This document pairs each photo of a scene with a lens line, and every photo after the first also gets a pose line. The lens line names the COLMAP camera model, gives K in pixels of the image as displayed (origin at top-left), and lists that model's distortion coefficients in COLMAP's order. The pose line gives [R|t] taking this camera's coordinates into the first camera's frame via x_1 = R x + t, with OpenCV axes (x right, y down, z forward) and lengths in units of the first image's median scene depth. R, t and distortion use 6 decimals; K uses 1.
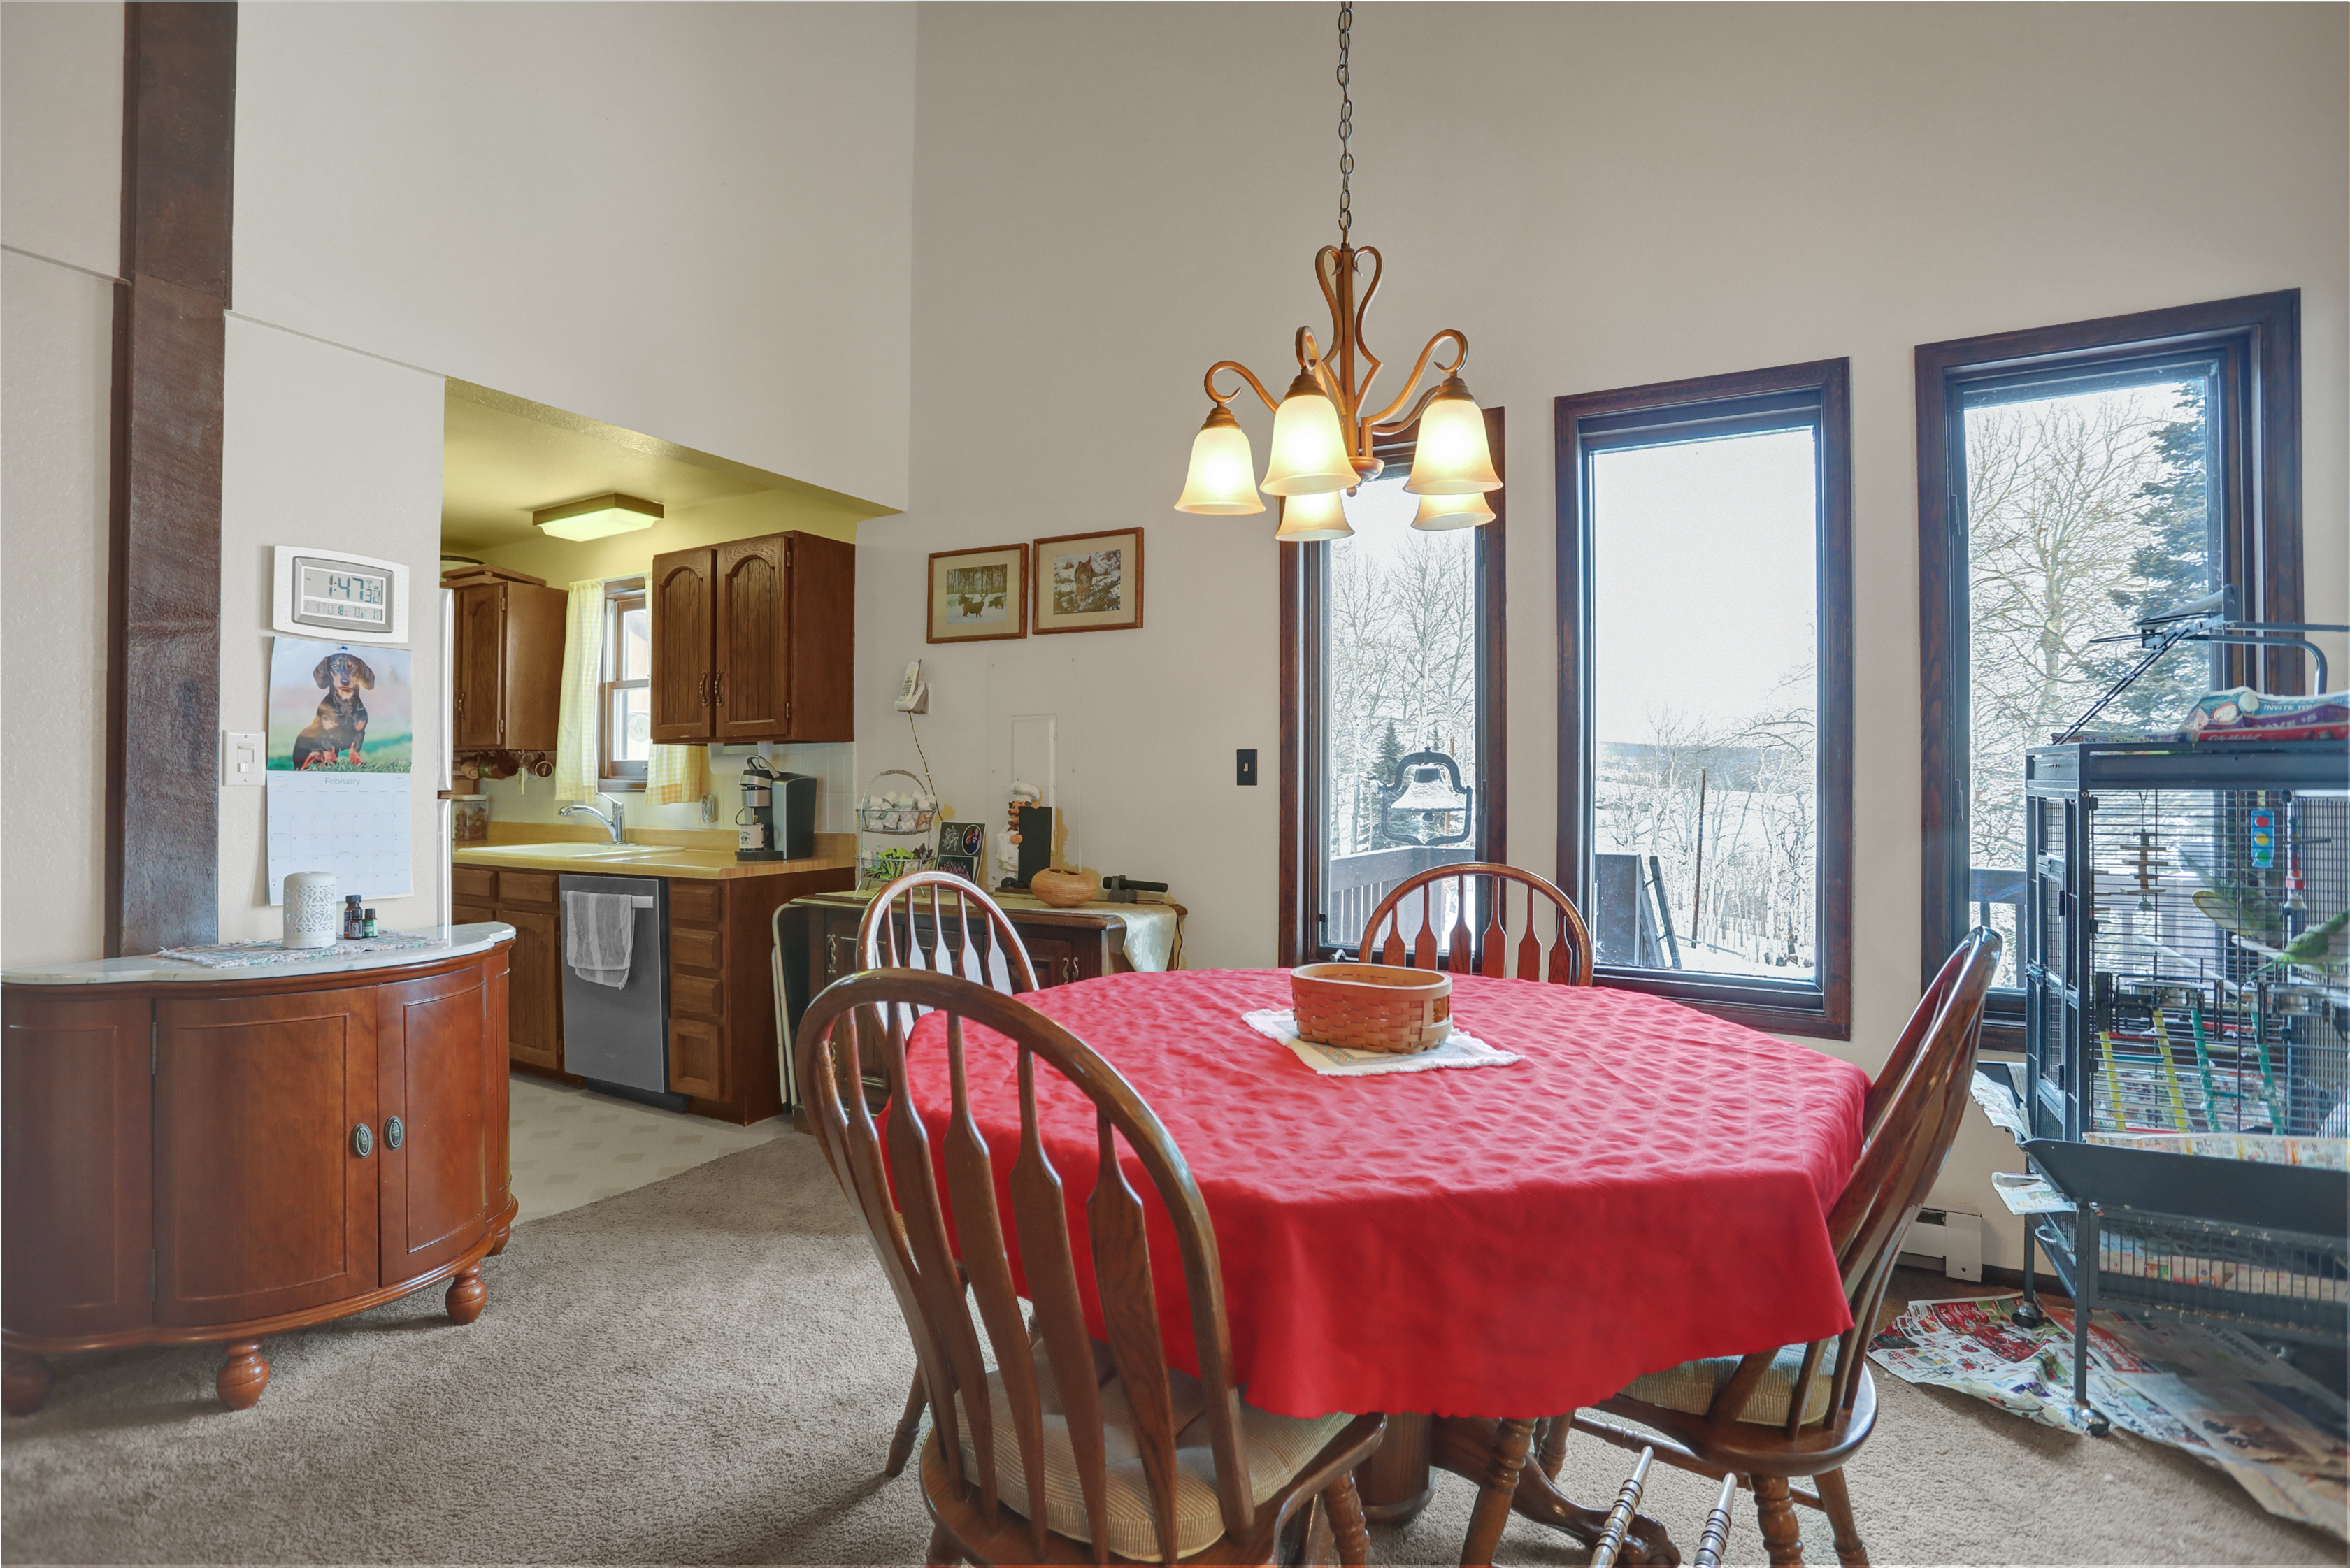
lens RADIAL K [[1147.2, 0, 1169.3], [0, 1147.2, 771.4], [0, 0, 1]] dist [-0.076674, 0.040111]
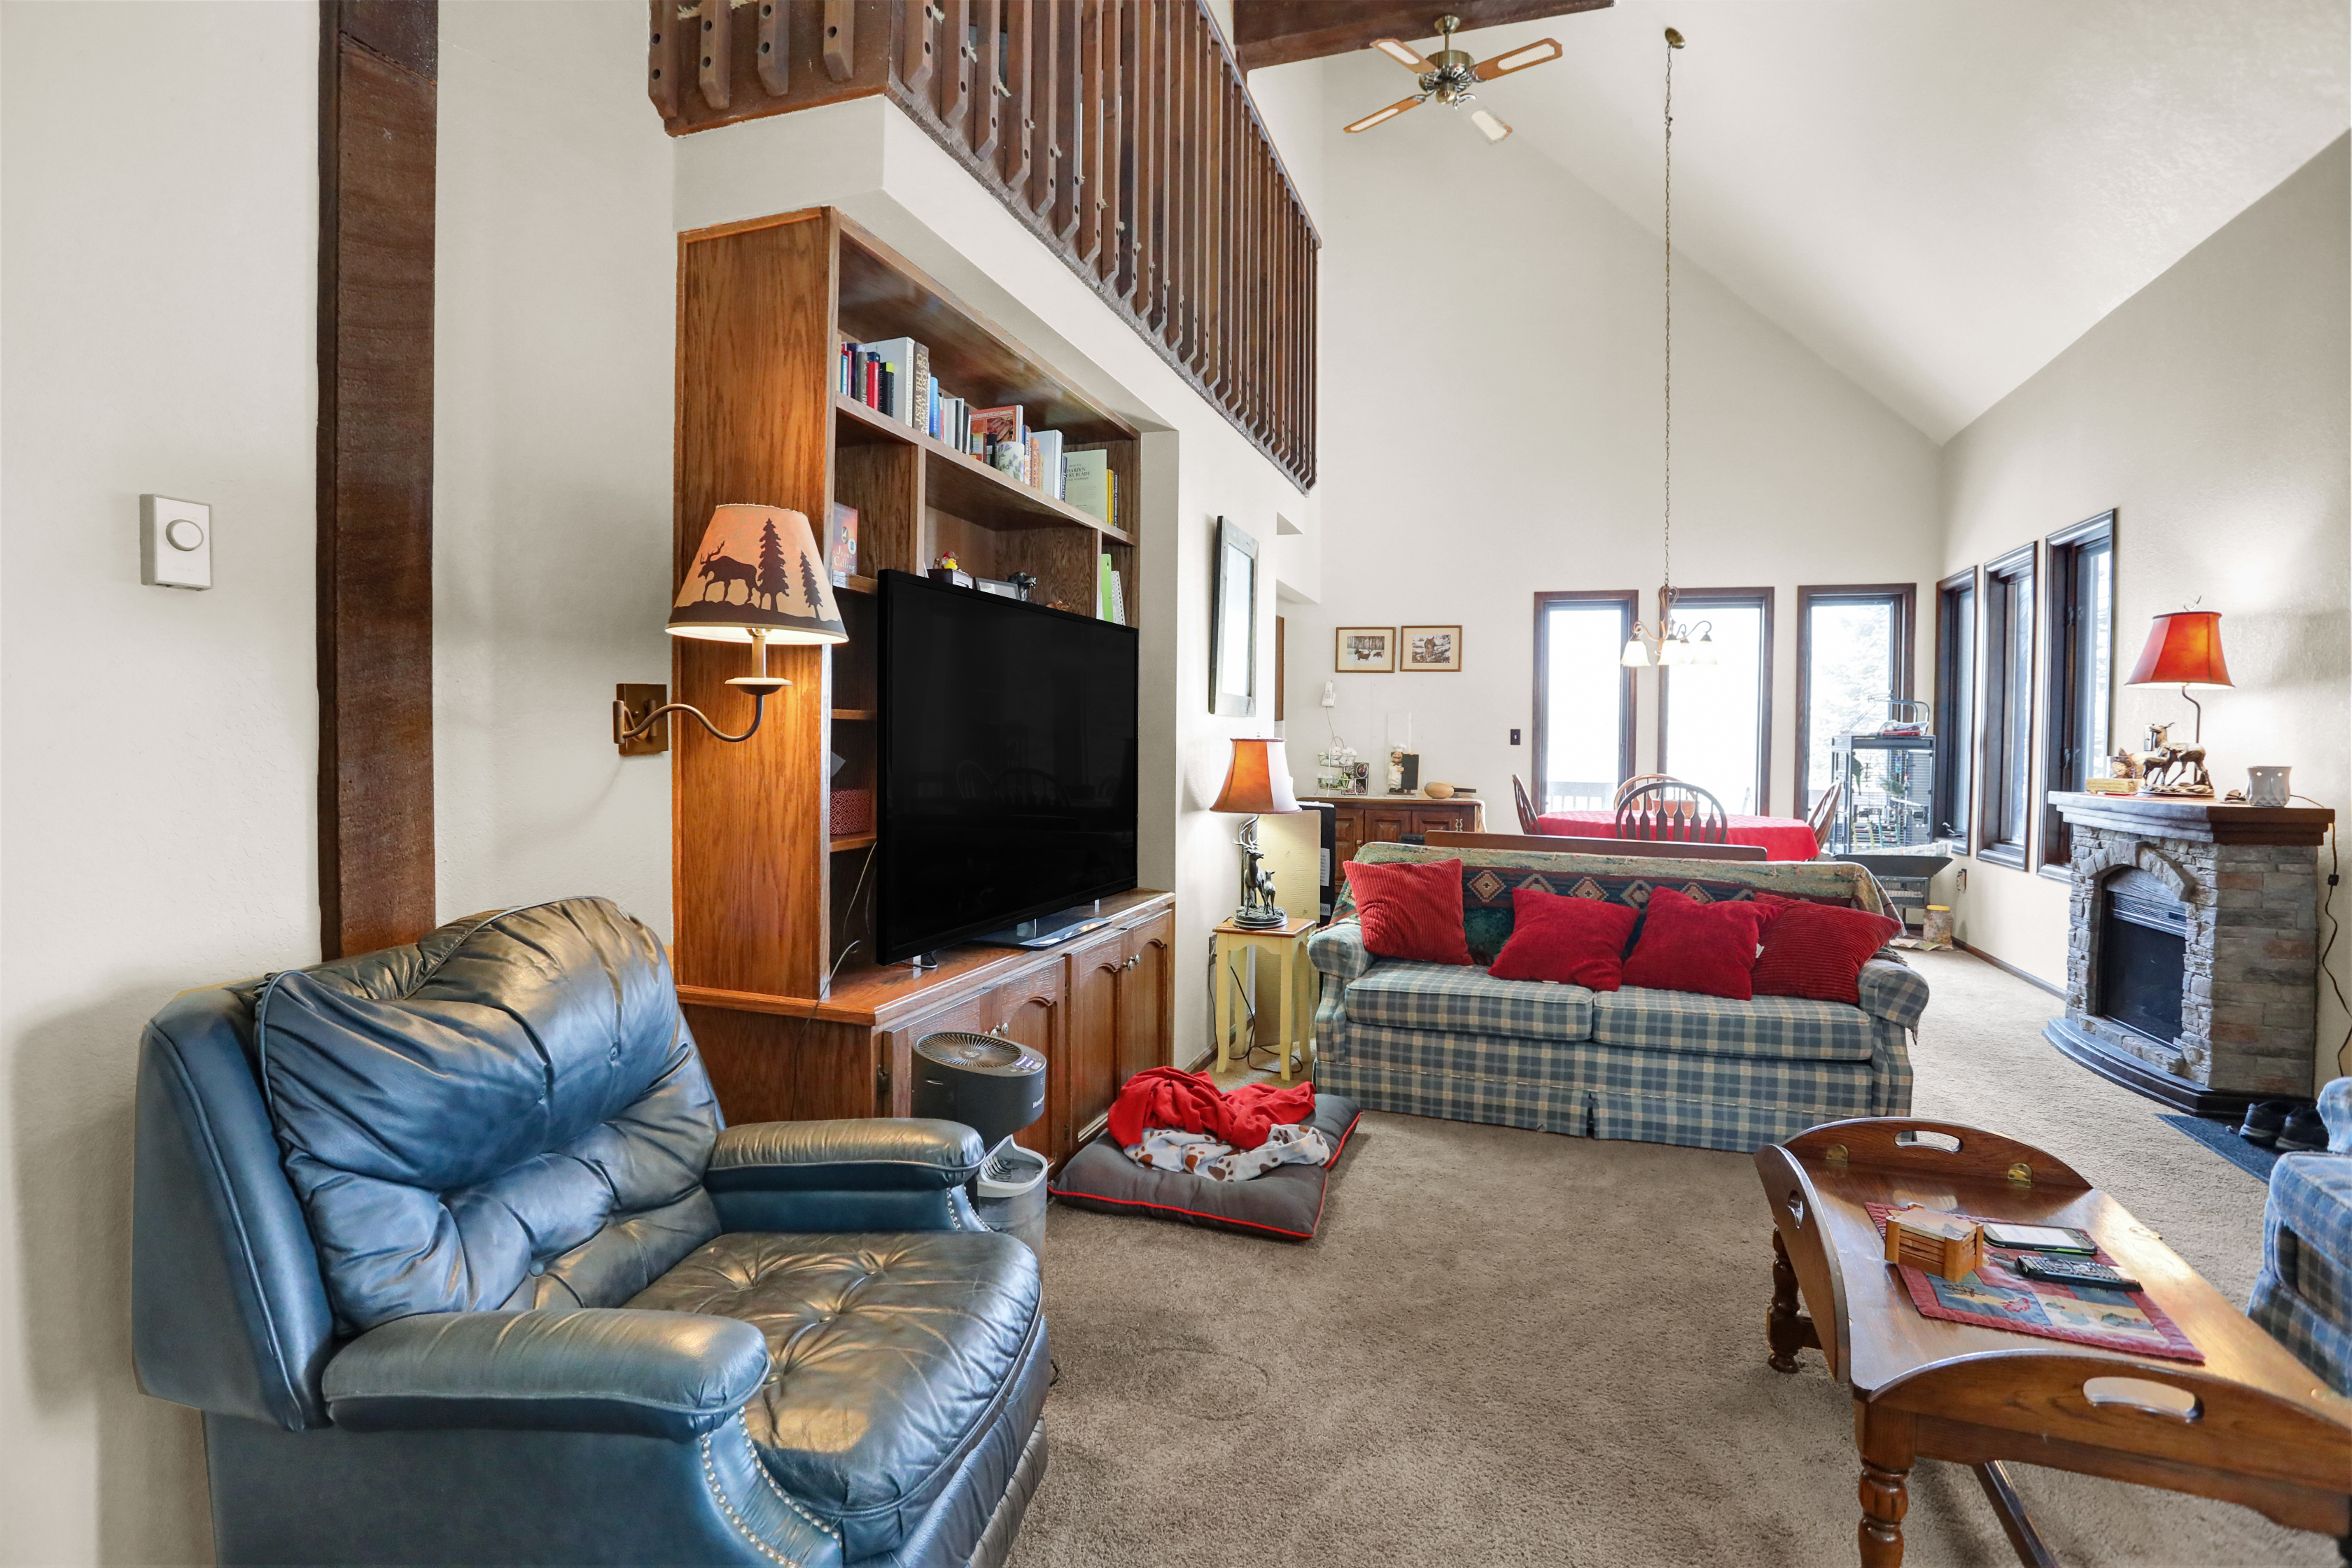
lens RADIAL K [[1148.2, 0, 1170.3], [0, 1148.2, 771.4], [0, 0, 1]] dist [-0.076674, 0.040111]
pose [[0.981762, -0.000441, 0.190115, -0.968125], [-0.007525, 0.999124, 0.041177, -0.022060], [-0.189967, -0.041856, 0.980898, -1.013127]]
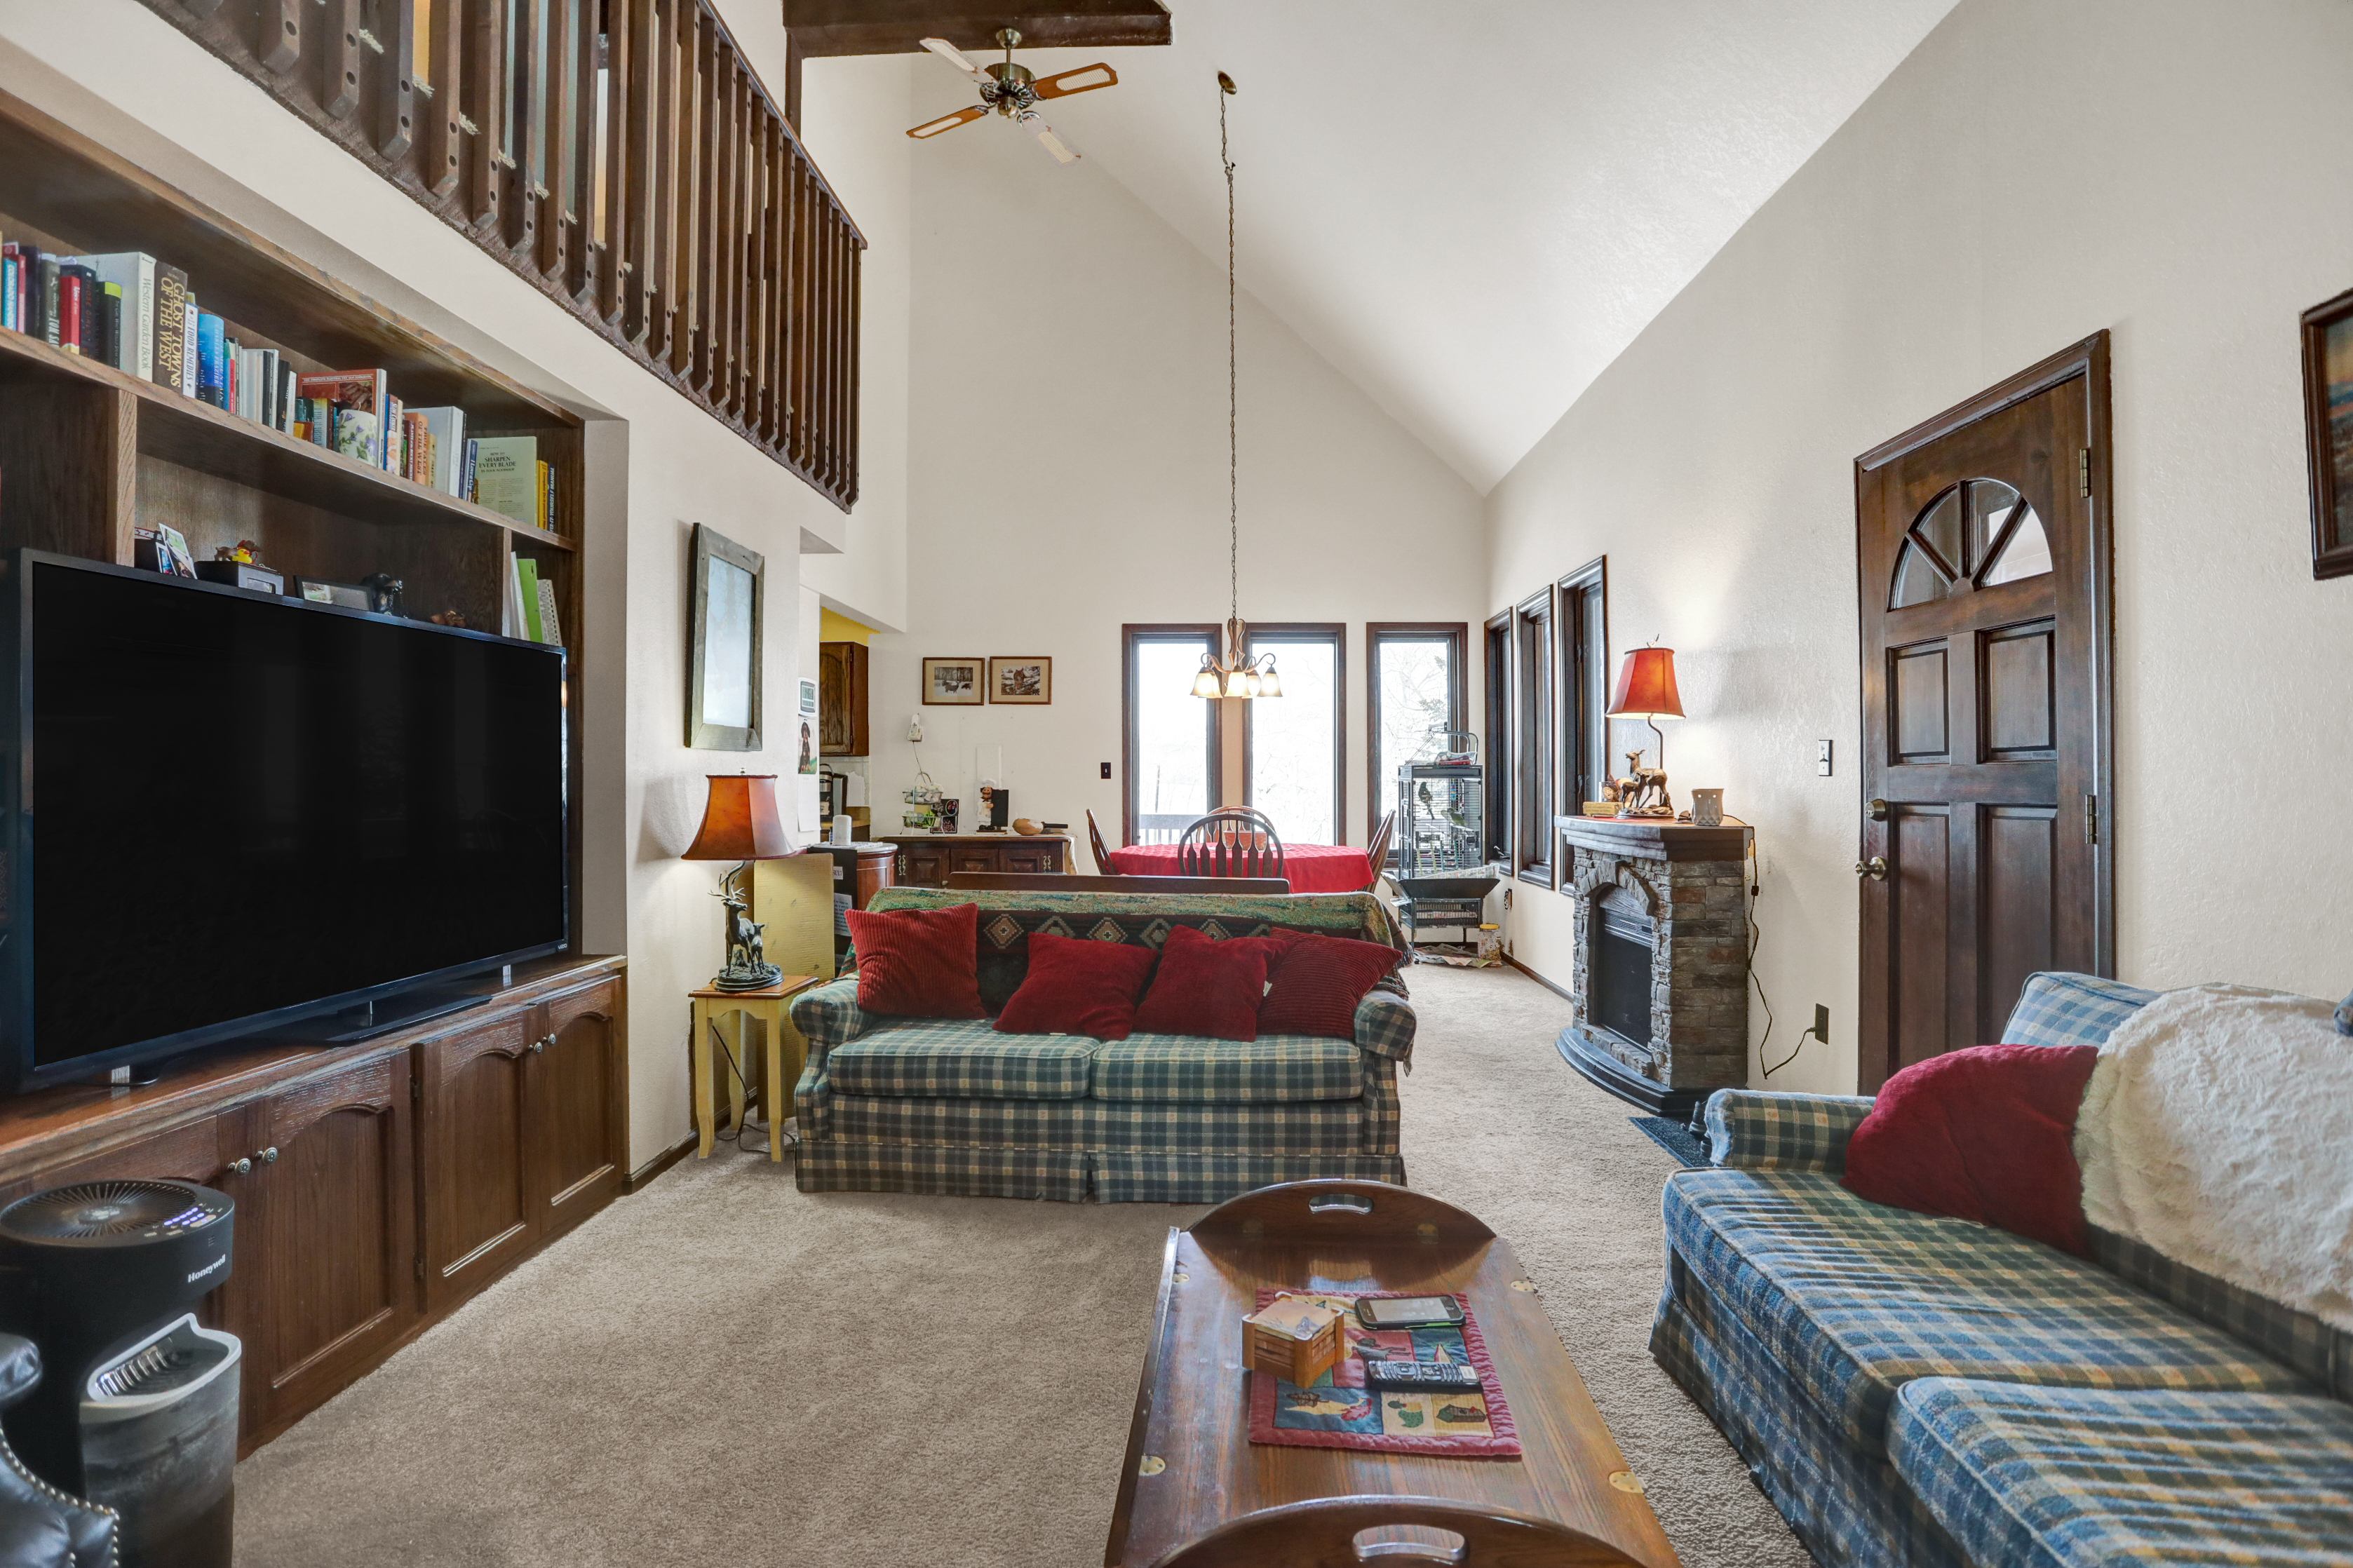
lens RADIAL K [[1148.7, 0, 1170.8], [0, 1148.7, 771.4], [0, 0, 1]] dist [-0.076674, 0.040111]
pose [[0.886835, -0.004027, 0.462068, -0.801475], [-0.000021, 0.999962, 0.008756, -0.020297], [-0.462086, -0.007775, 0.886801, -0.971501]]
